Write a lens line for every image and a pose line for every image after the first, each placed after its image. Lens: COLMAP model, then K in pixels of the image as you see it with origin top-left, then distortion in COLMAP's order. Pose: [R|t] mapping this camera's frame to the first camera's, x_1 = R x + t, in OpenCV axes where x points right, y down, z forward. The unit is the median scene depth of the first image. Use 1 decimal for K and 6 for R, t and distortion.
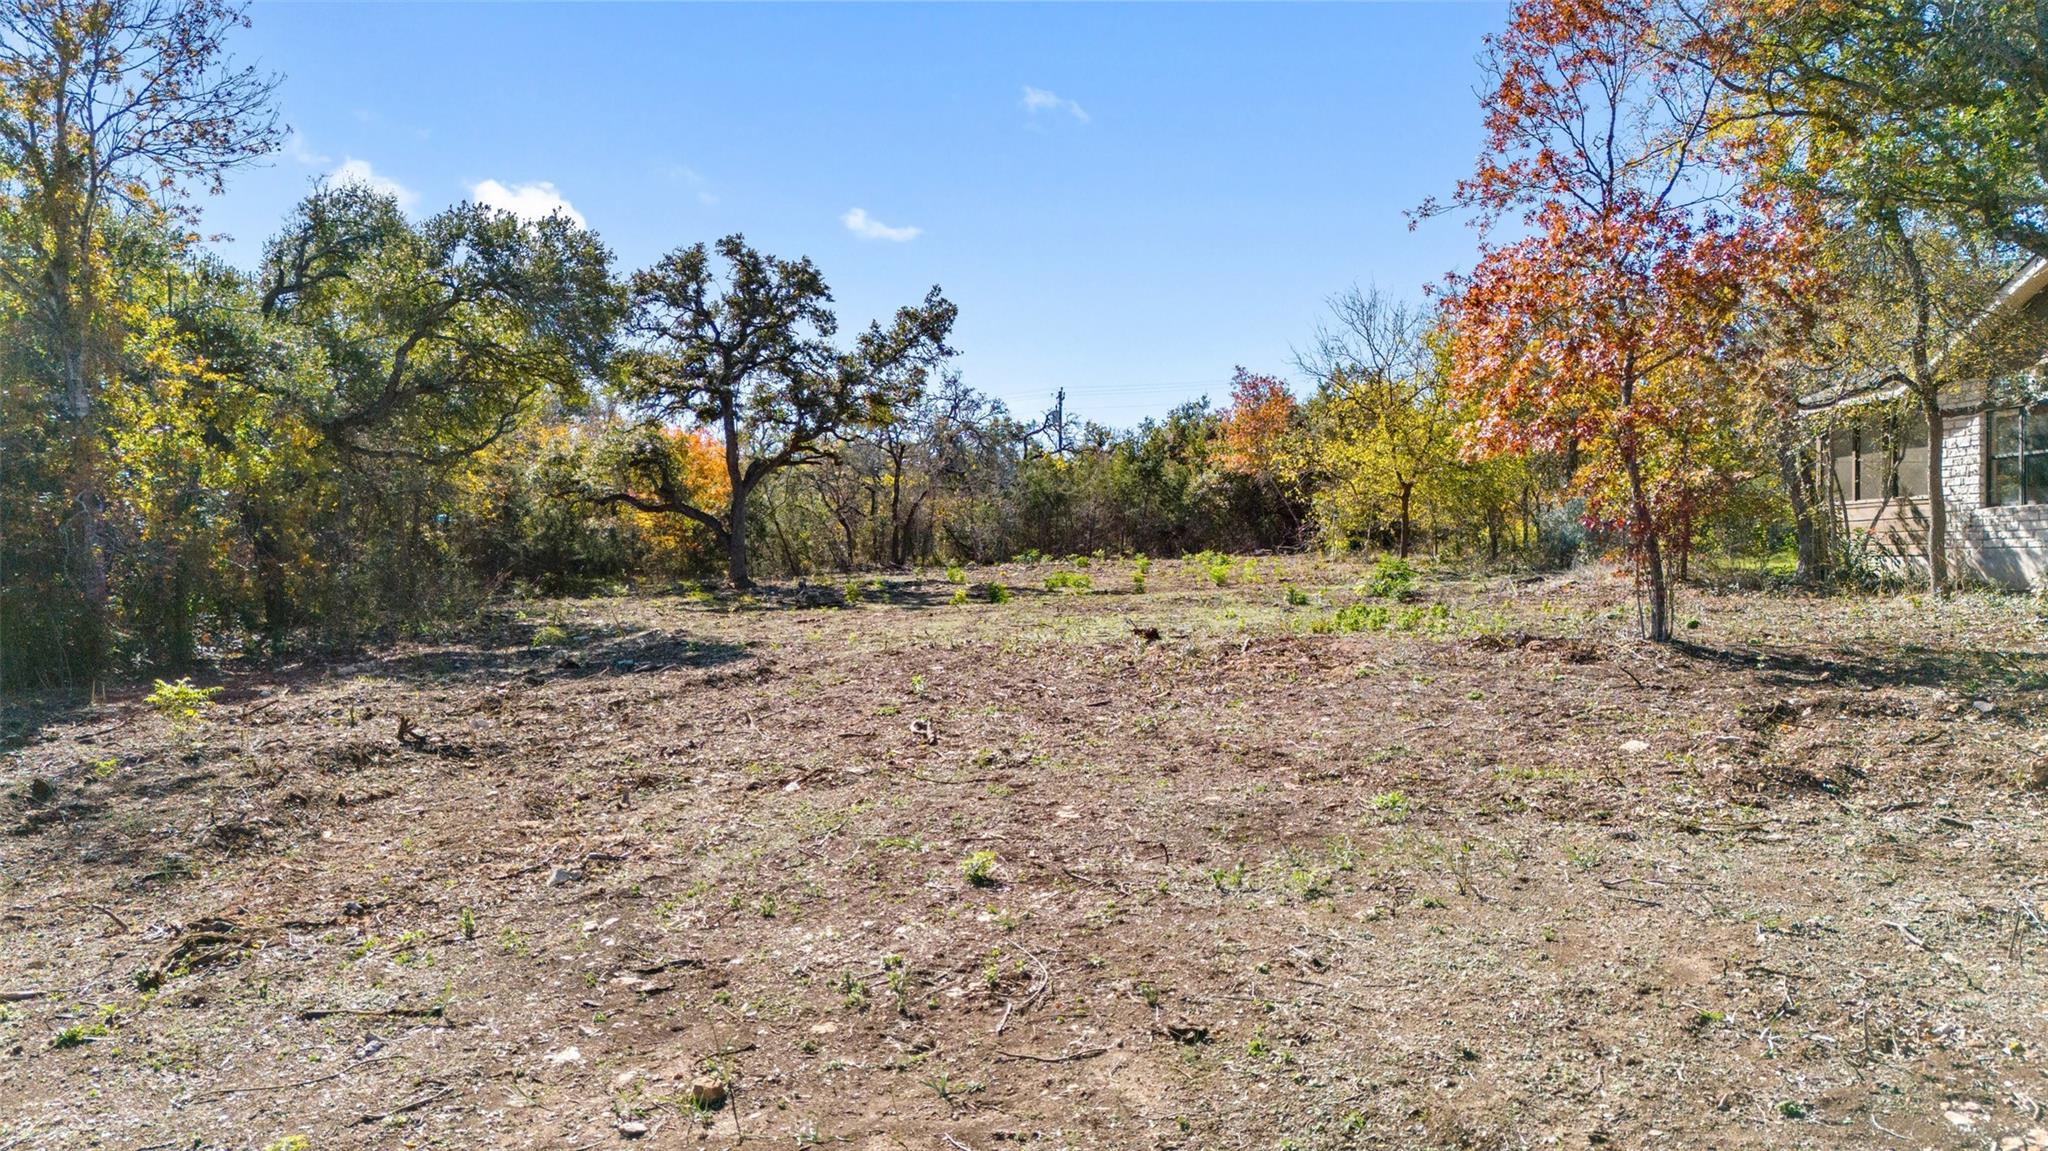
lens RADIAL K [[1497.5, 0, 1036.6], [0, 1497.5, 567.4], [0, 0, 1]] dist [0.051408, -0.030023]
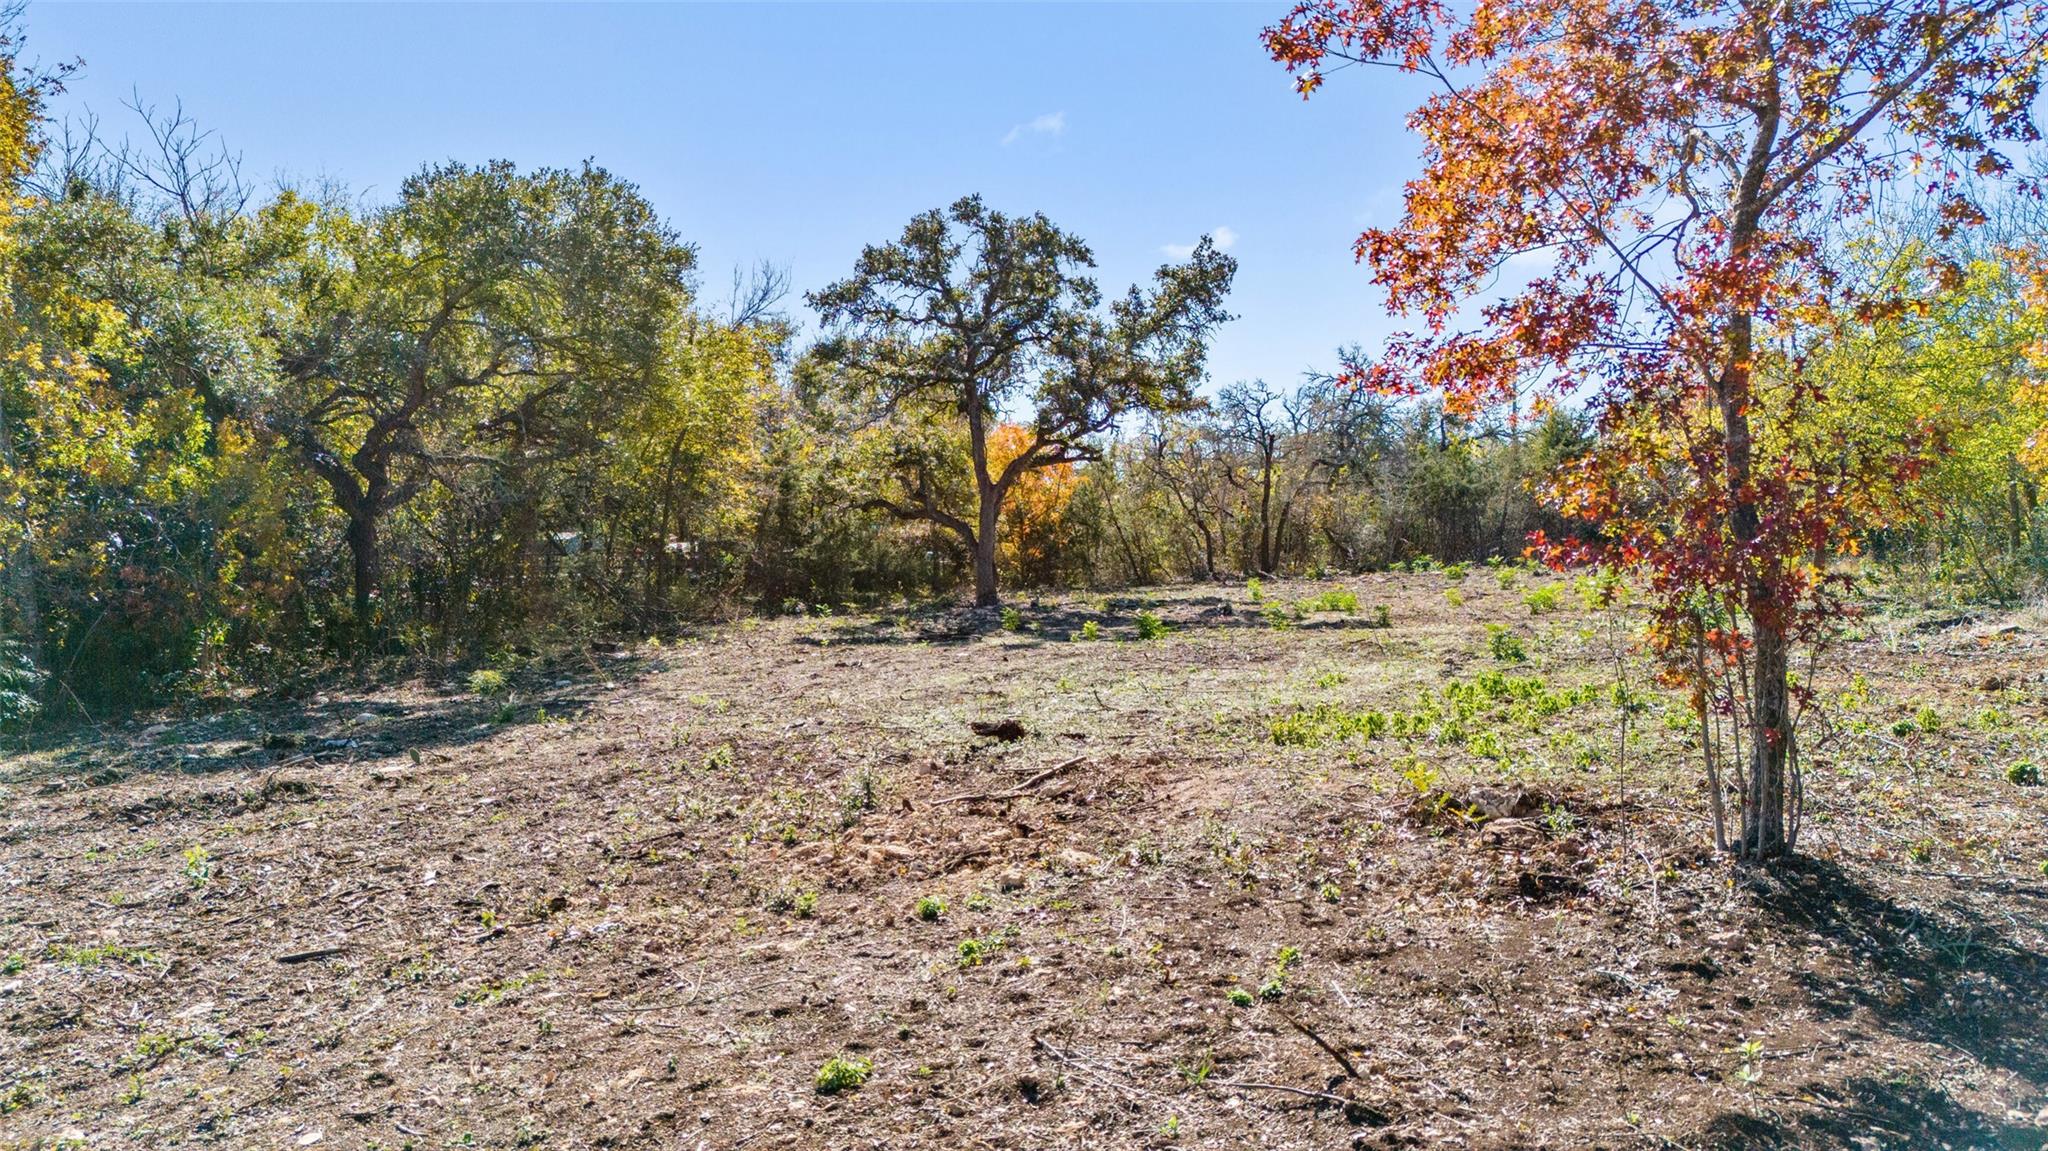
lens RADIAL K [[1497.5, 0, 1020.0], [0, 1497.5, 575.6], [0, 0, 1]] dist [0.051408, -0.030023]
pose [[0.934472, -0.000027, -0.356038, 0.124160], [0.003073, 0.999963, 0.007989, -0.010391], [0.356024, -0.008560, 0.934438, 0.195290]]
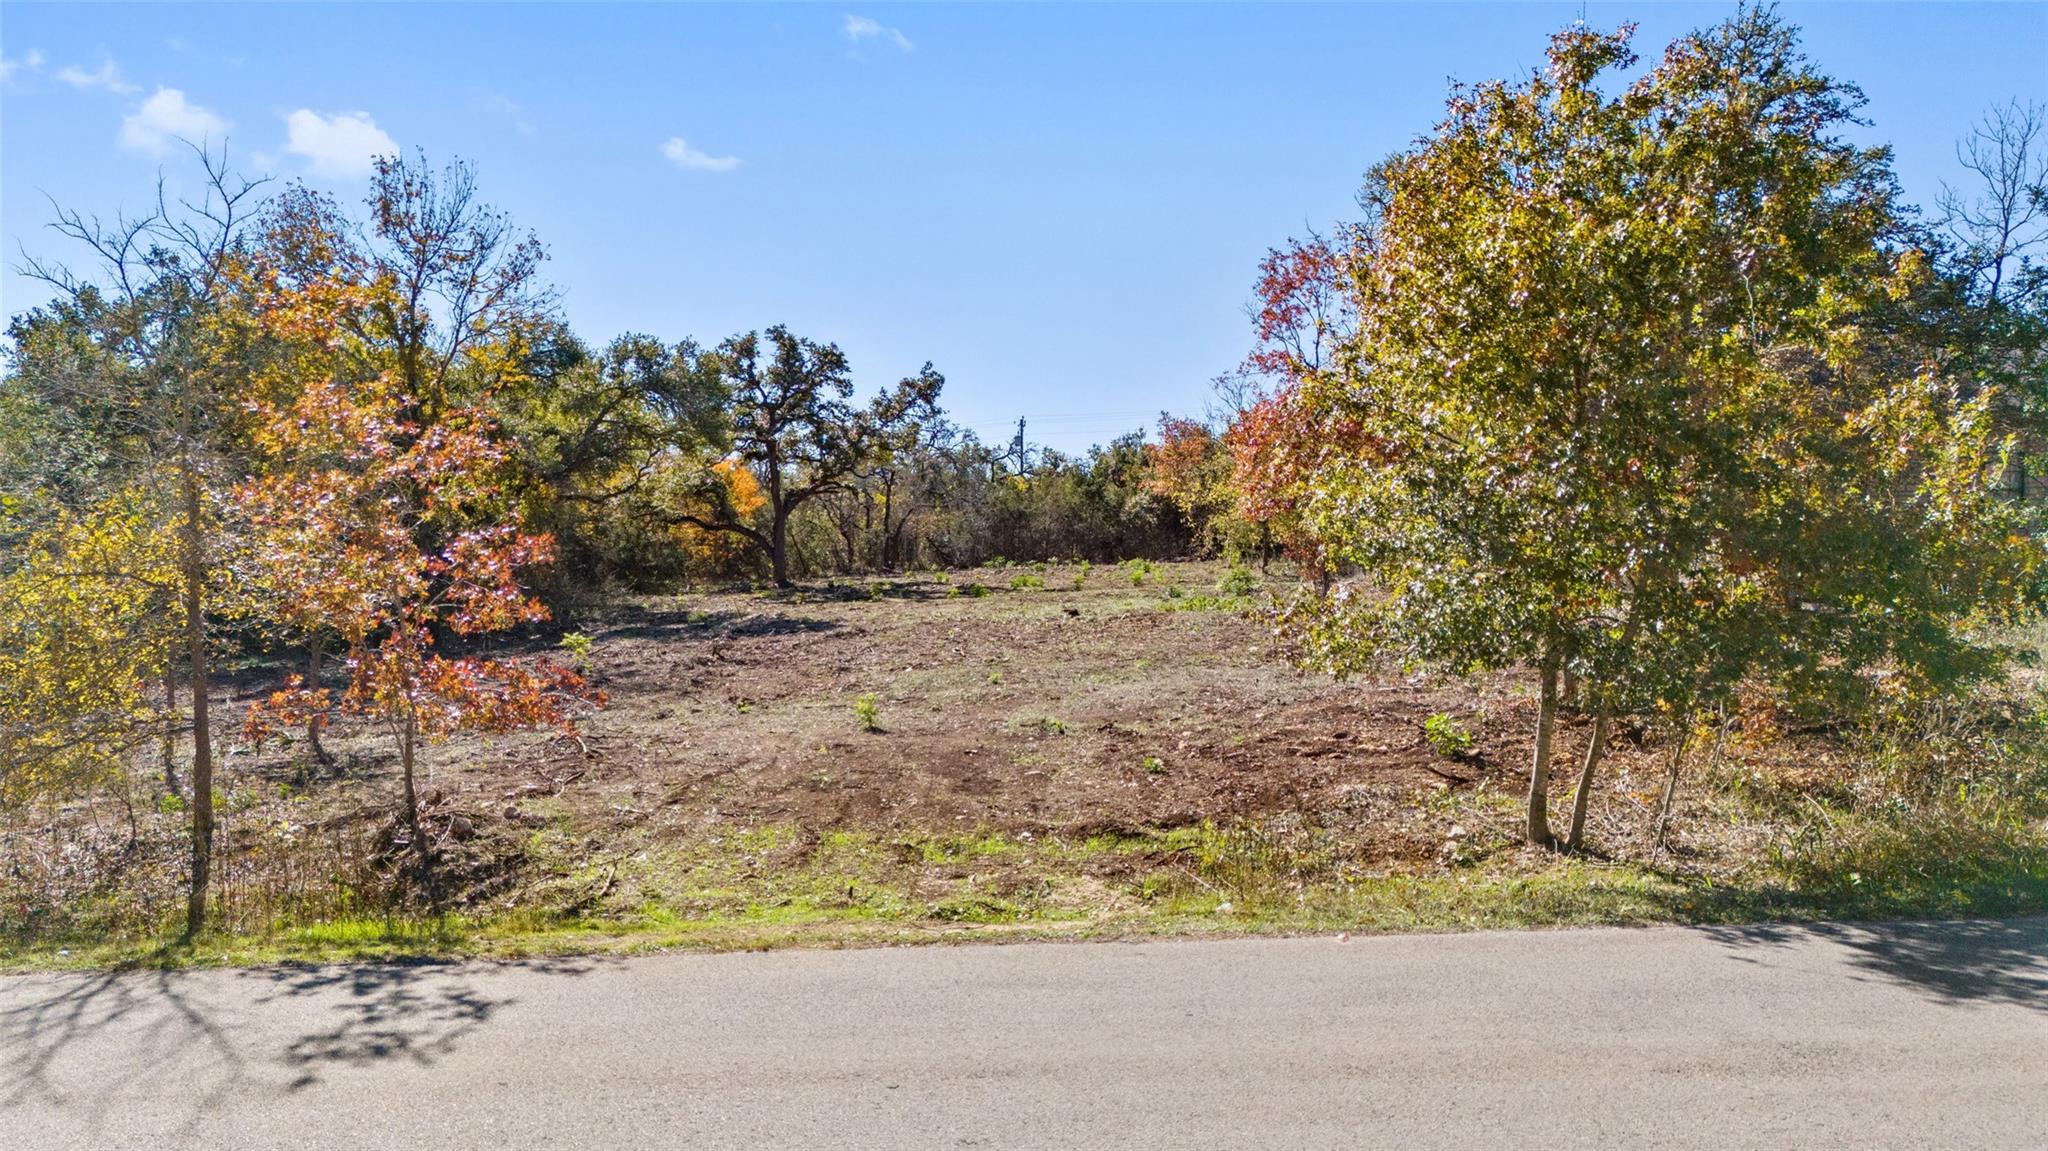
lens RADIAL K [[1497.5, 0, 1030.0], [0, 1497.5, 584.2], [0, 0, 1]] dist [0.051408, -0.030023]
pose [[0.999772, -0.001159, 0.021329, -0.005370], [0.000936, 0.999945, 0.010444, -0.002943], [-0.021340, -0.010421, 0.999718, -0.330270]]
